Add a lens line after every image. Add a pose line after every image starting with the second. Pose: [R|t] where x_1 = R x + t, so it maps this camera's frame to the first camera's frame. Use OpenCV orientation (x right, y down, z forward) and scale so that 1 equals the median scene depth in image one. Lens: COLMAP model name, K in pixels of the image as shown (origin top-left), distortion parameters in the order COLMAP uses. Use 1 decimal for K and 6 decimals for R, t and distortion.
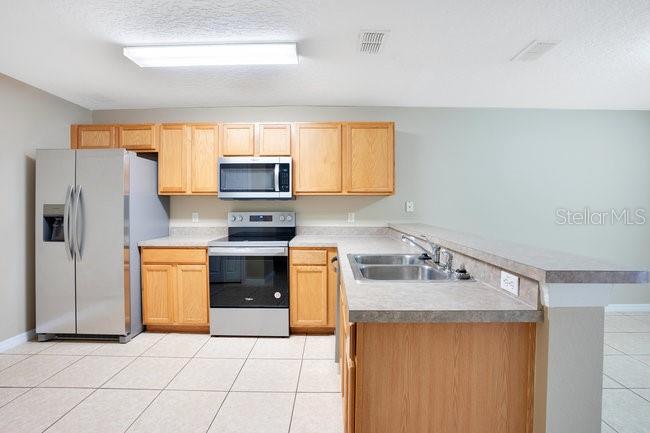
lens RADIAL K [[316.9, 0, 315.4], [0, 316.9, 204.8], [0, 0, 1]] dist [-0.039134, 0.009383]
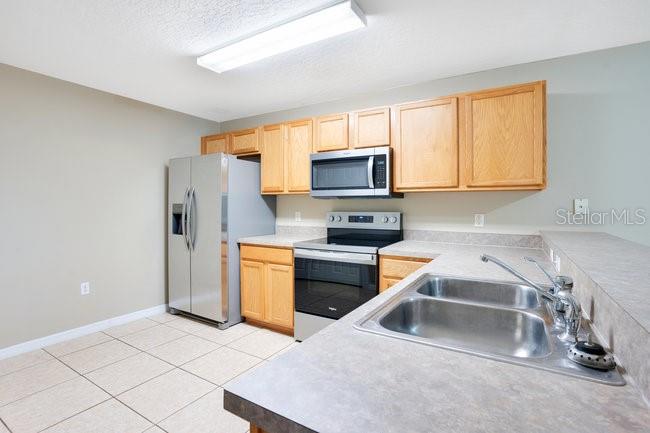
lens RADIAL K [[316.9, 0, 282.6], [0, 316.9, 202.9], [0, 0, 1]] dist [-0.039134, 0.009383]
pose [[0.845349, -0.001772, -0.534211, 0.130292], [0.000443, 0.999996, -0.002616, 0.000057], [0.534214, 0.001975, 0.845347, 0.148589]]
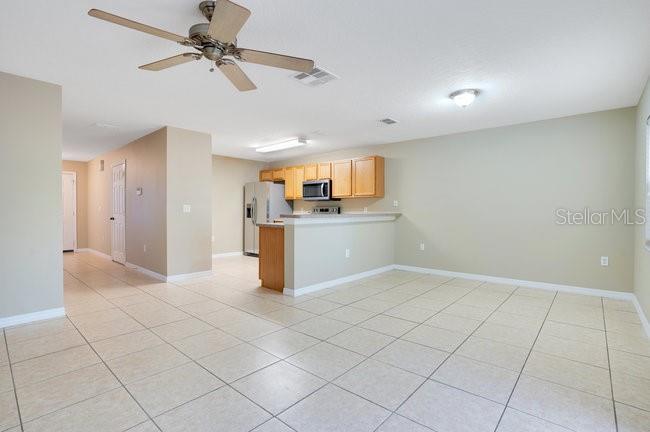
lens RADIAL K [[316.9, 0, 311.0], [0, 316.9, 212.8], [0, 0, 1]] dist [-0.039134, 0.009383]
pose [[0.745630, 0.007710, -0.666316, 1.185465], [-0.000853, 0.999943, 0.010615, 0.042382], [0.666360, -0.007346, 0.745594, -0.586108]]
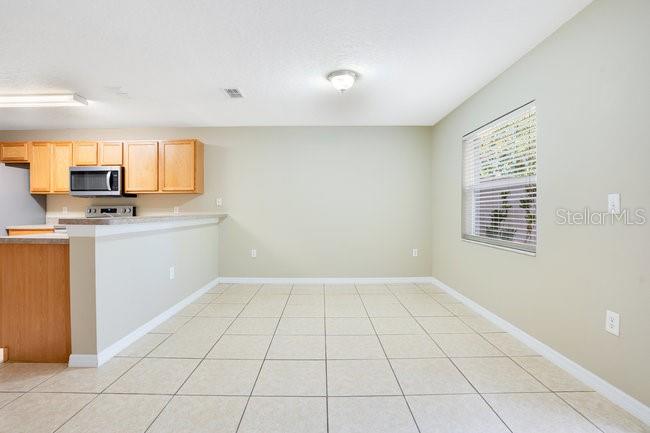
lens RADIAL K [[316.9, 0, 316.2], [0, 316.9, 211.5], [0, 0, 1]] dist [-0.039134, 0.009383]
pose [[0.999989, -0.001897, 0.004217, 0.777595], [0.001878, 0.999988, 0.004607, 0.045201], [-0.004226, -0.004599, 0.999980, -0.376593]]
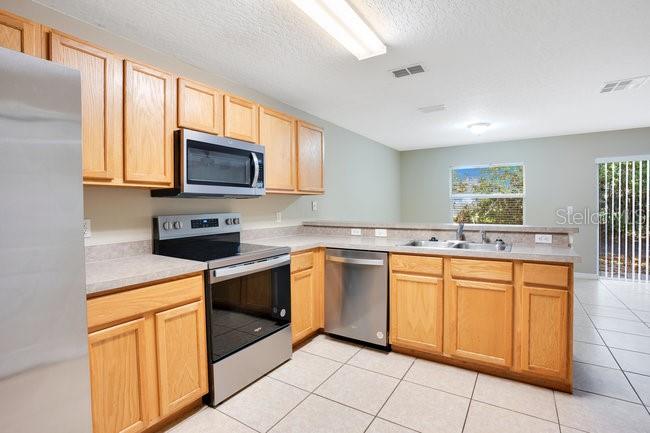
lens RADIAL K [[316.9, 0, 328.8], [0, 316.9, 209.5], [0, 0, 1]] dist [-0.039134, 0.009383]
pose [[0.501802, -0.014167, 0.864867, -0.702561], [0.007520, 0.999900, 0.012015, 0.005817], [-0.864950, 0.000474, 0.501858, 0.436271]]
